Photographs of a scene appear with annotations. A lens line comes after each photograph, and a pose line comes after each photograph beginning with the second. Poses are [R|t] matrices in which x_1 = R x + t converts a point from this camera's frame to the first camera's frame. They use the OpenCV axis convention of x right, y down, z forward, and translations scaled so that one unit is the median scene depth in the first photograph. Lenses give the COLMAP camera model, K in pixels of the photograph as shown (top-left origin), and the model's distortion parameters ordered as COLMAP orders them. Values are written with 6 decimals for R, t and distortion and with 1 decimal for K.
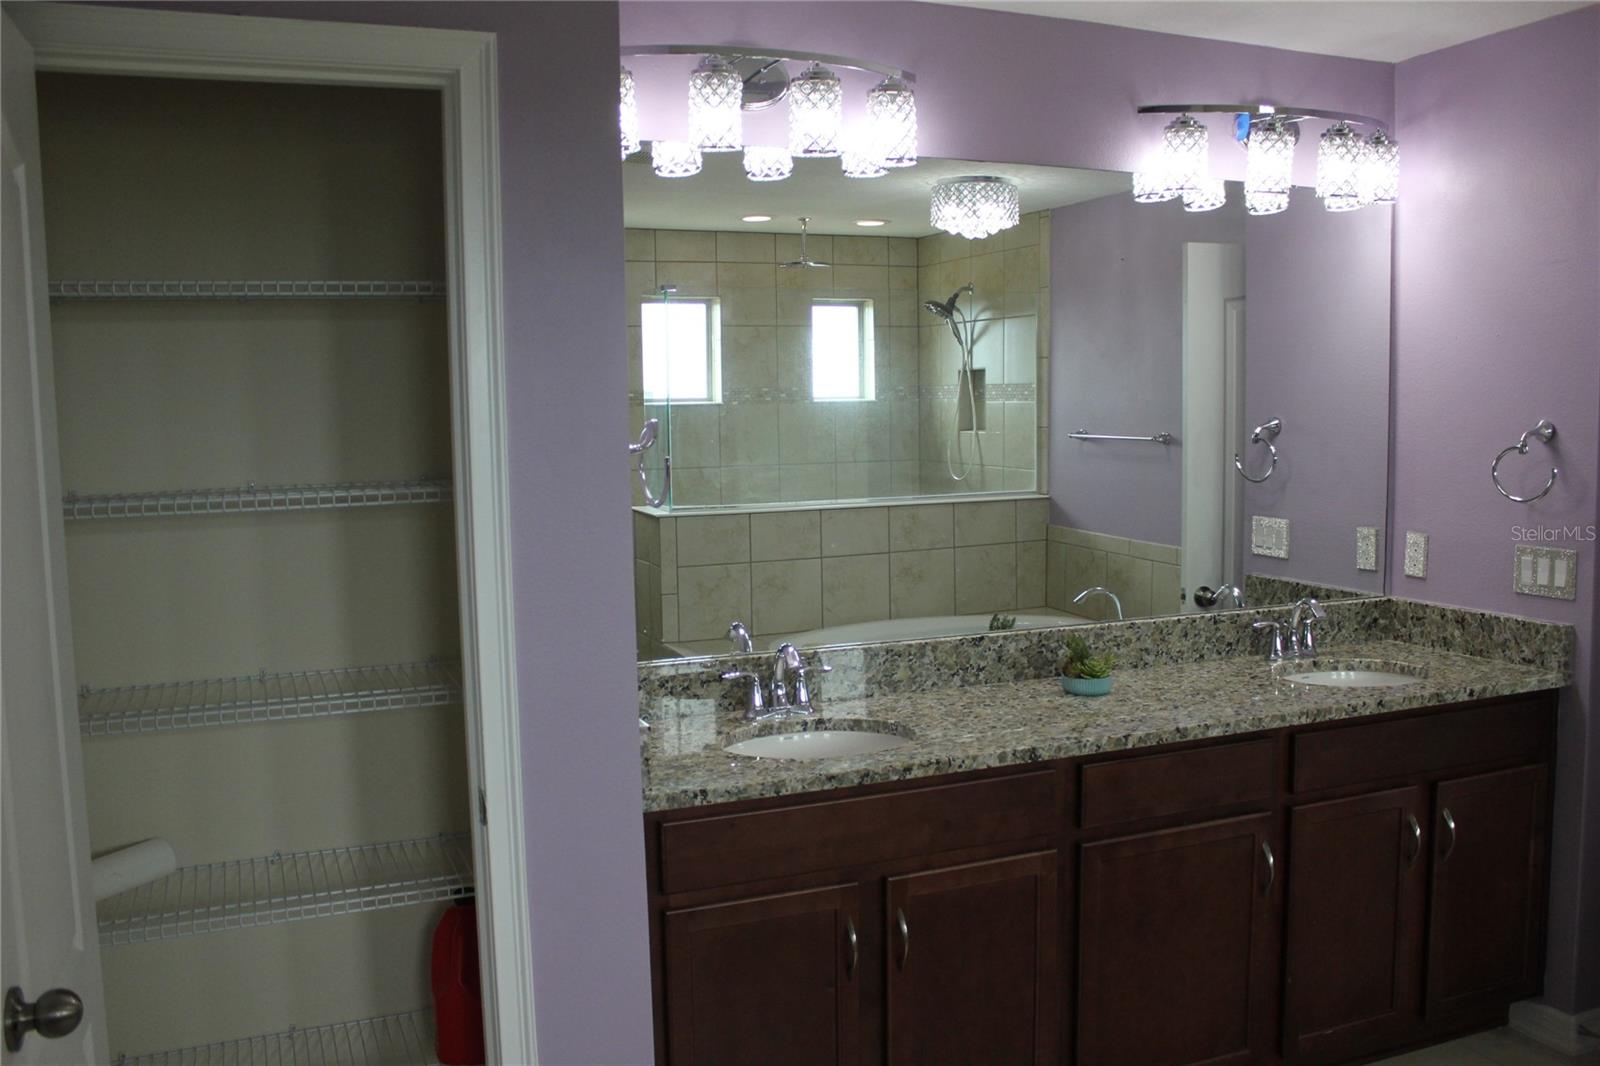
lens RADIAL K [[1339.2, 0, 790.5], [0, 1339.2, 545.7], [0, 0, 1]] dist [-0.156449, 0.122415]
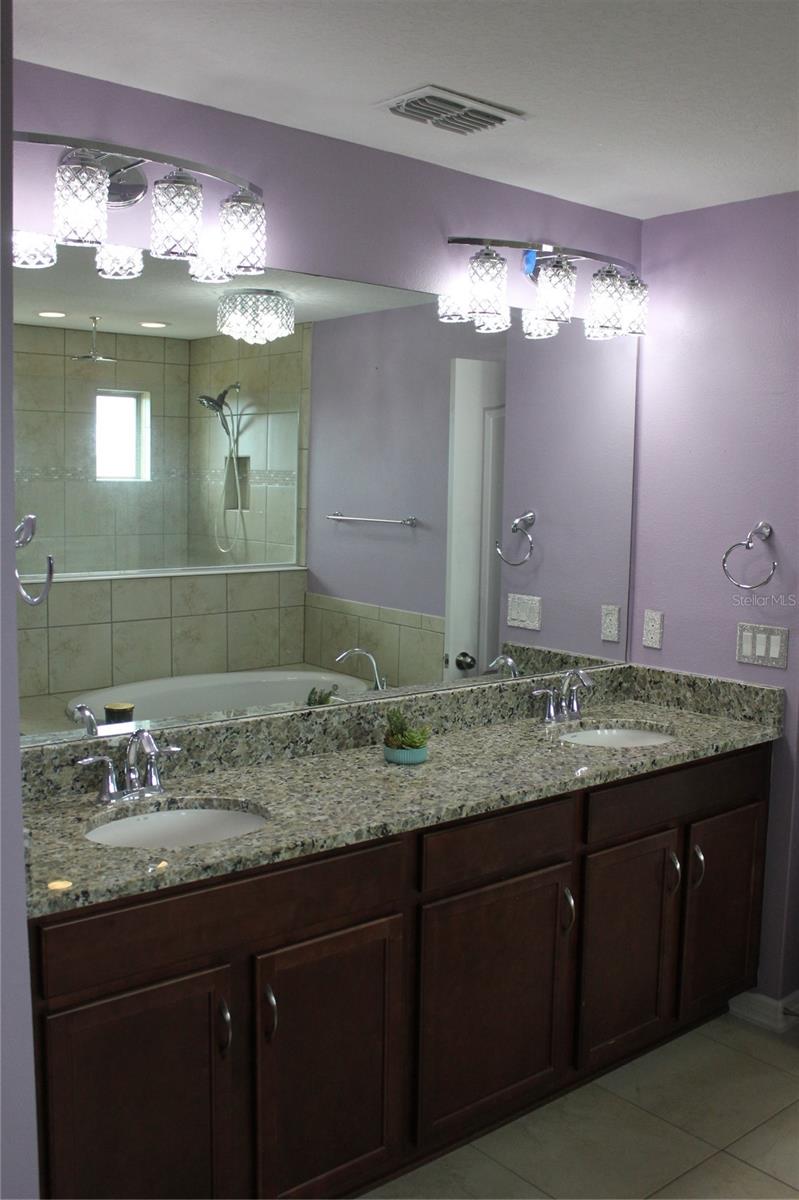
lens RADIAL K [[1120.1, 0, 399.5], [0, 1120.1, 600.0], [0, 0, 1]] dist [-0.161616, 0.183231]
pose [[0.952991, 0.000989, 0.302998, -0.062118], [-0.001015, 0.999999, -0.000073, -0.022815], [-0.302998, -0.000237, 0.952991, 0.105212]]
